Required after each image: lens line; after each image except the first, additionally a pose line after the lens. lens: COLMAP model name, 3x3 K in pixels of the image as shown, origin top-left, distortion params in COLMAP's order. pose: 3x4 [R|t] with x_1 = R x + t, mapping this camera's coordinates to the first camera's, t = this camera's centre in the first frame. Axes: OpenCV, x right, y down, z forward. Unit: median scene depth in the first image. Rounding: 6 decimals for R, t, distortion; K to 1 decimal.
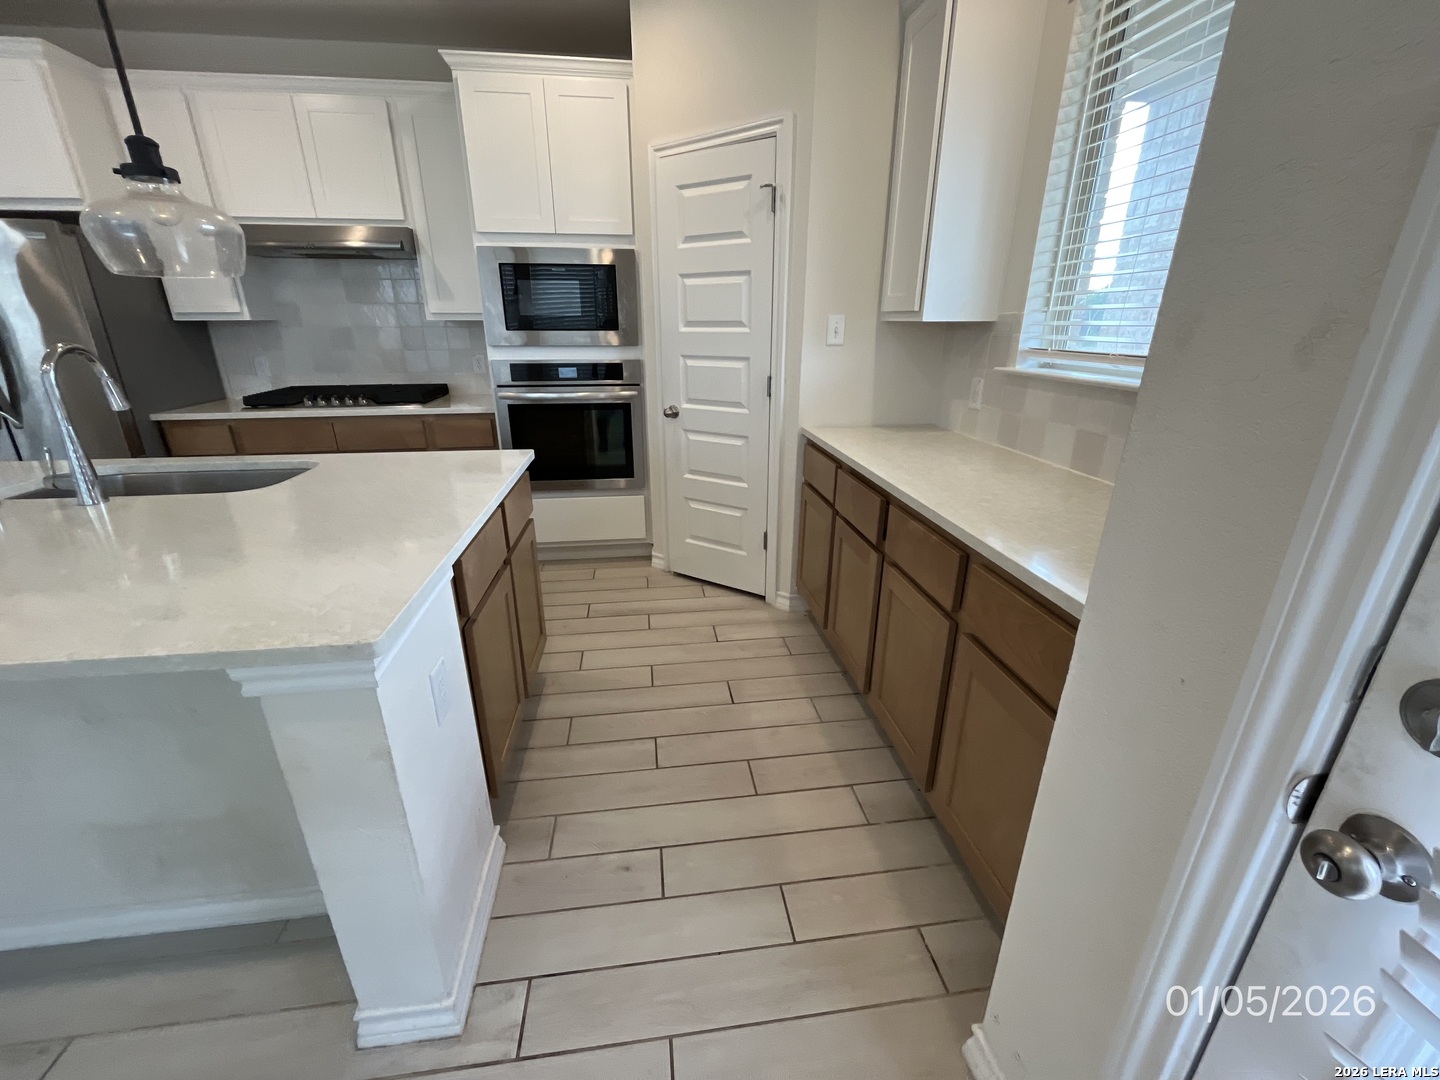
lens RADIAL K [[588.8, 0, 723.1], [0, 588.8, 532.4], [0, 0, 1]] dist [-0.003033, 0.000264]
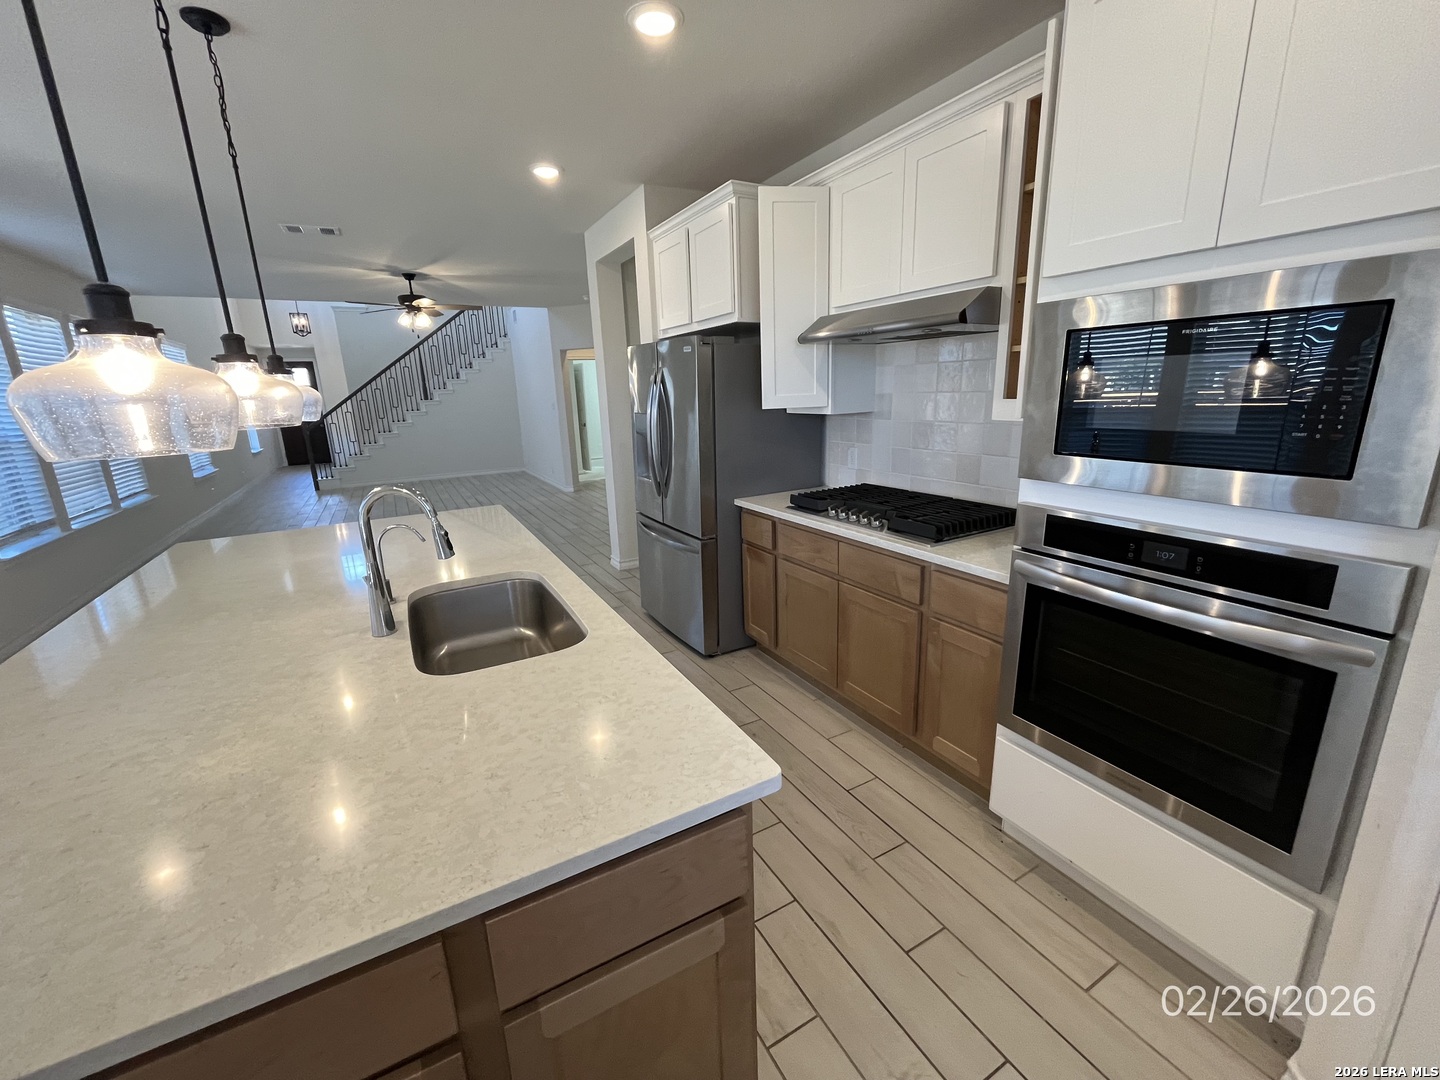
lens RADIAL K [[588.8, 0, 719.4], [0, 588.8, 535.3], [0, 0, 1]] dist [-0.003033, 0.000264]
pose [[0.365231, 0.215809, -0.905556, 0.011190], [-0.281367, 0.952852, 0.113599, -0.243871], [0.887377, 0.213304, 0.408733, 0.523281]]
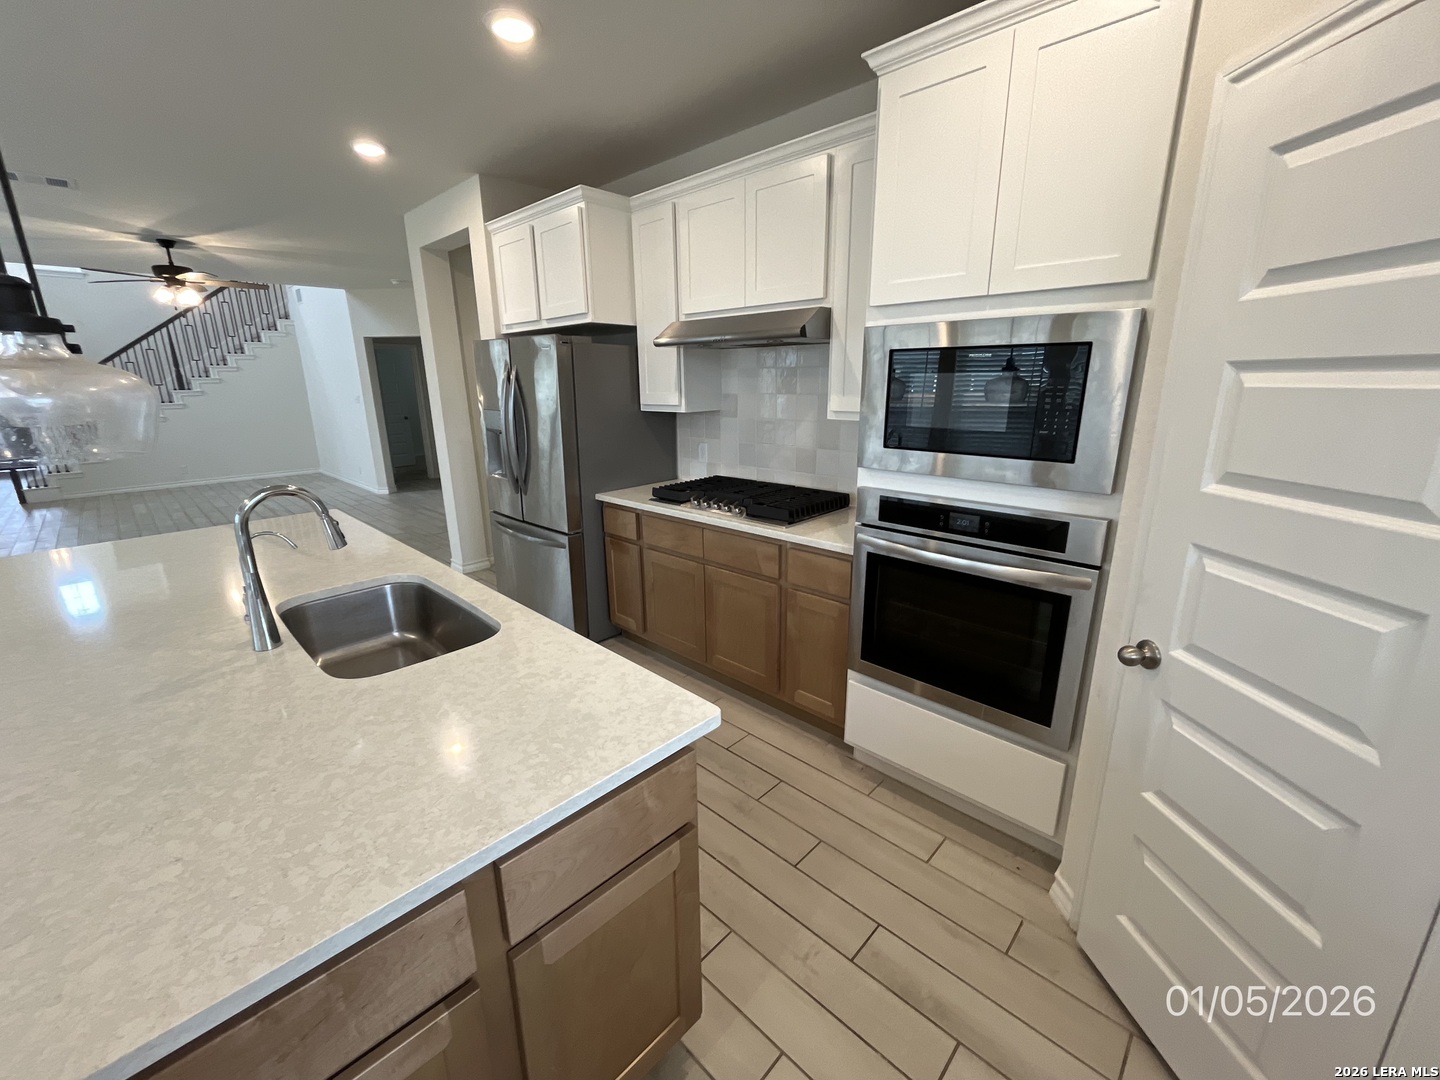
lens RADIAL K [[588.8, 0, 718.6], [0, 588.8, 534.6], [0, 0, 1]] dist [-0.003033, 0.000264]
pose [[0.620741, 0.195407, -0.759274, 0.034382], [-0.251988, 0.966783, 0.042800, -0.224918], [0.742417, 0.164760, 0.649363, 0.439897]]
